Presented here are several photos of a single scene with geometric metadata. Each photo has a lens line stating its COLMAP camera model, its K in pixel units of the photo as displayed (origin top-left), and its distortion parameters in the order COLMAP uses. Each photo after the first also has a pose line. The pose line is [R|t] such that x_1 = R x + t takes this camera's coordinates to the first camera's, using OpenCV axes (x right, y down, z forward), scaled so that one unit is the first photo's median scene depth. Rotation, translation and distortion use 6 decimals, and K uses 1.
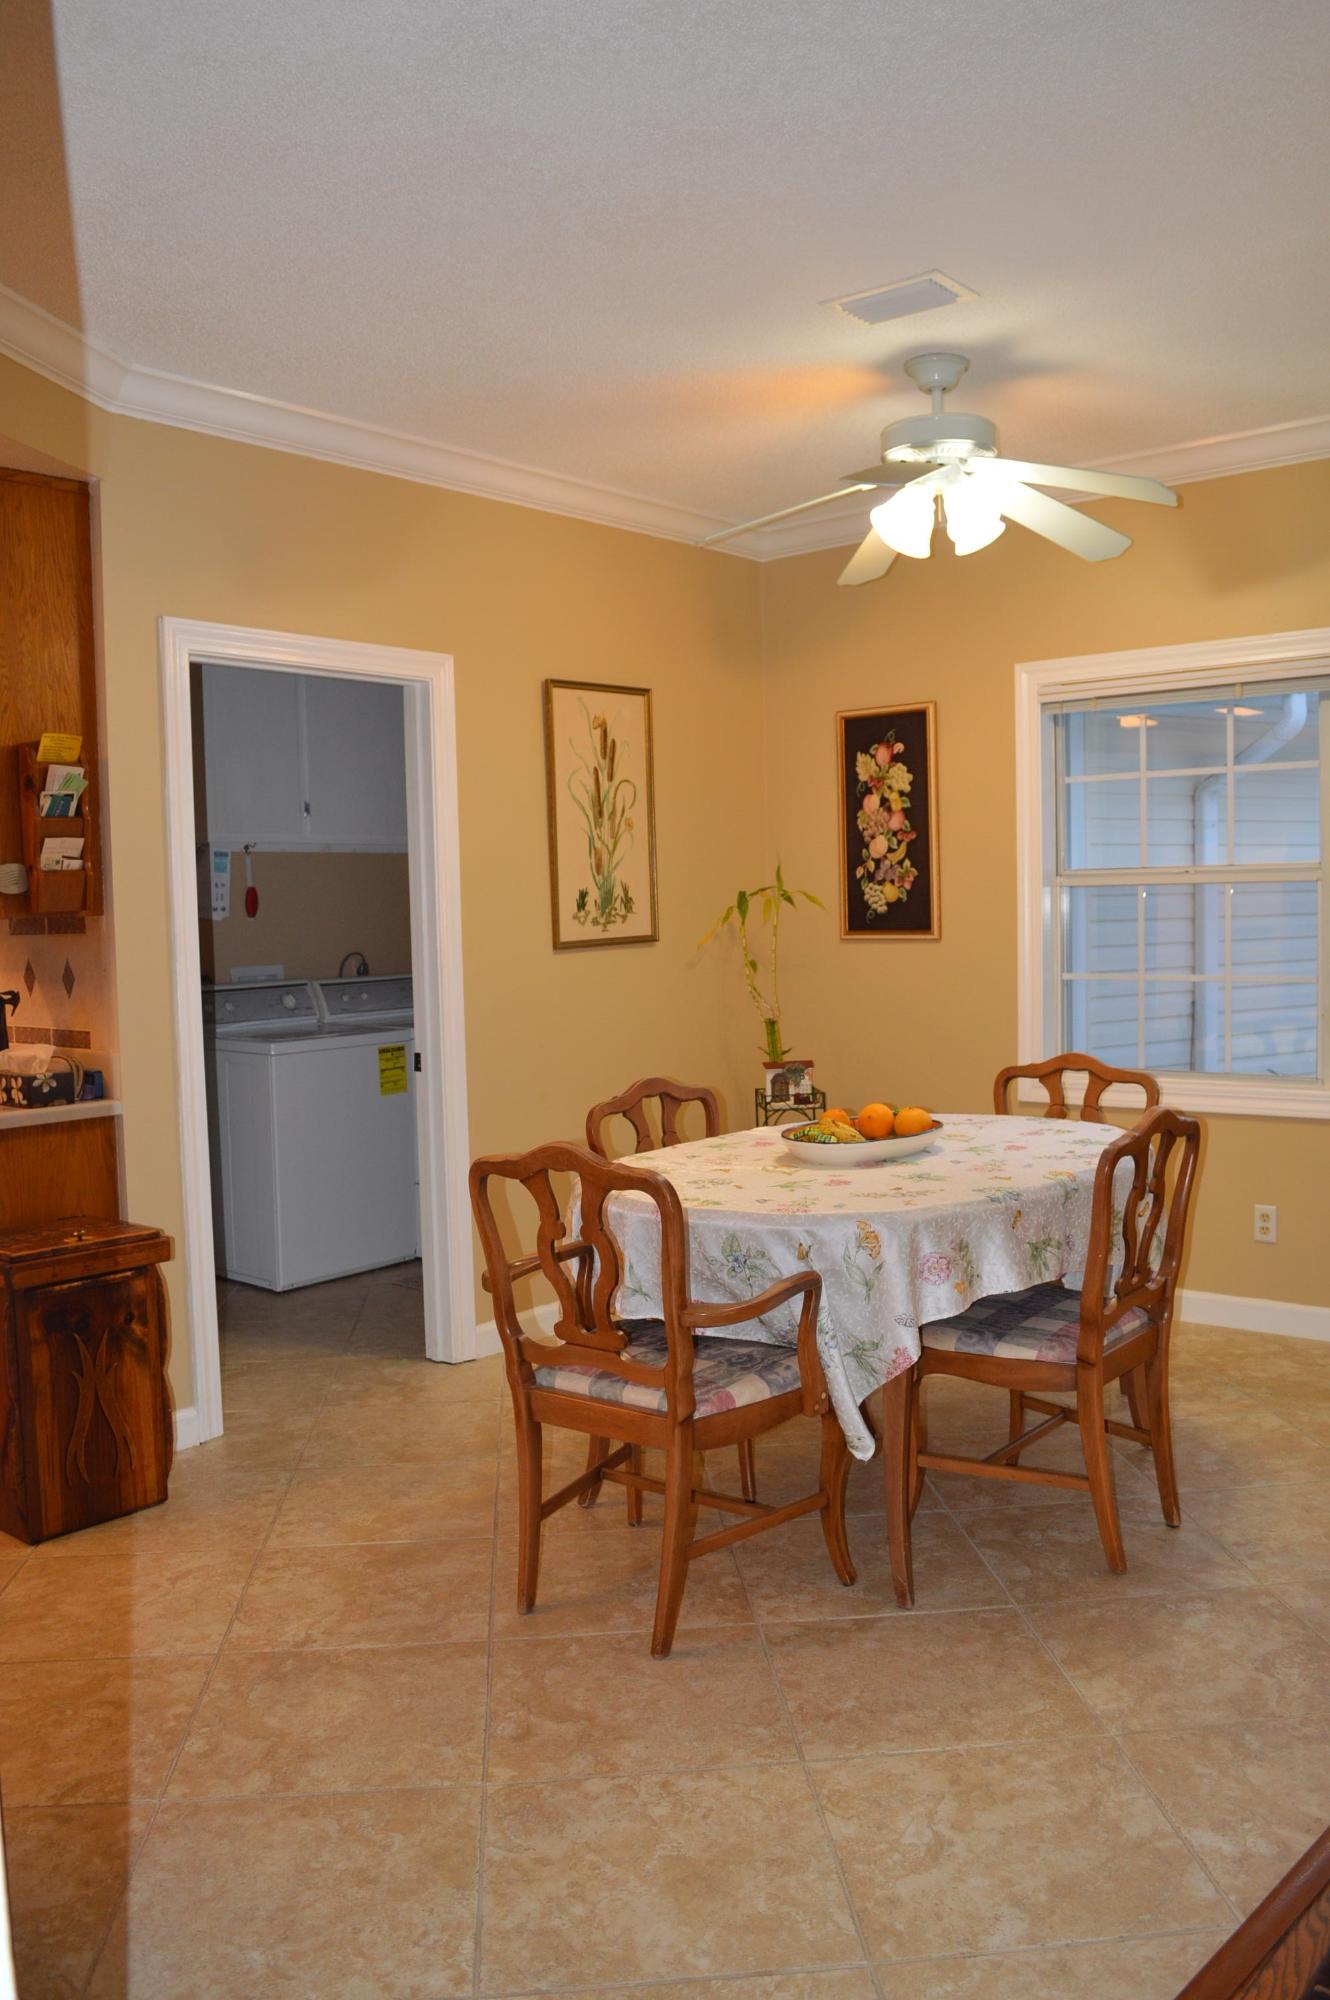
lens RADIAL K [[1604.0, 0, 676.0], [0, 1604.0, 987.8], [0, 0, 1]] dist [-0.087704, 0.016212]
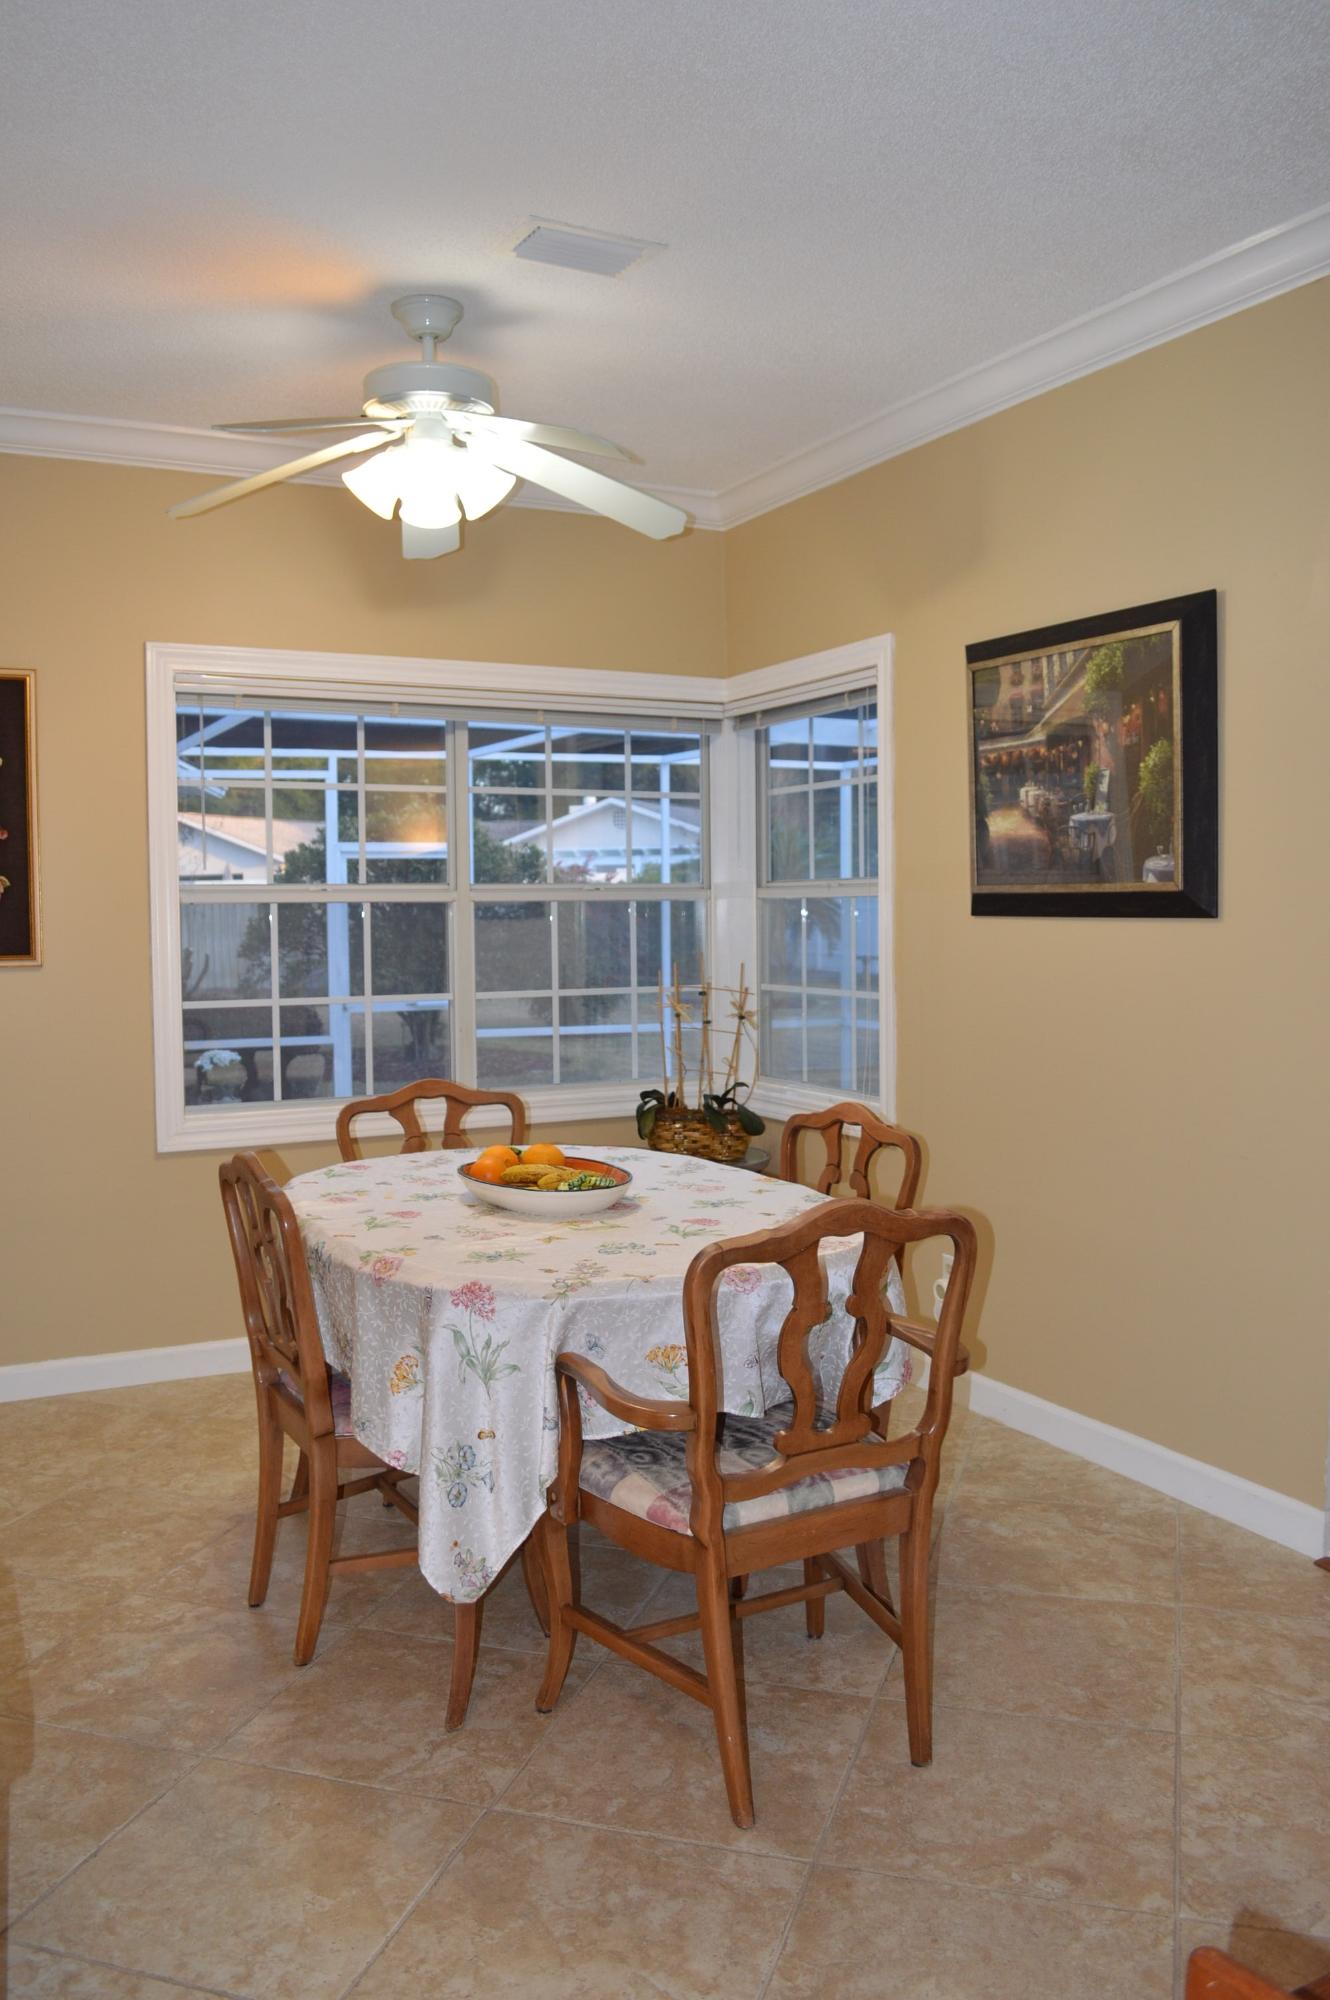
lens RADIAL K [[1604.0, 0, 671.1], [0, 1604.0, 993.9], [0, 0, 1]] dist [-0.087704, 0.016212]
pose [[0.392875, -0.035020, 0.918925, -0.785155], [0.052728, 0.998488, 0.015509, -0.021995], [-0.918079, 0.042360, 0.394127, 0.708003]]
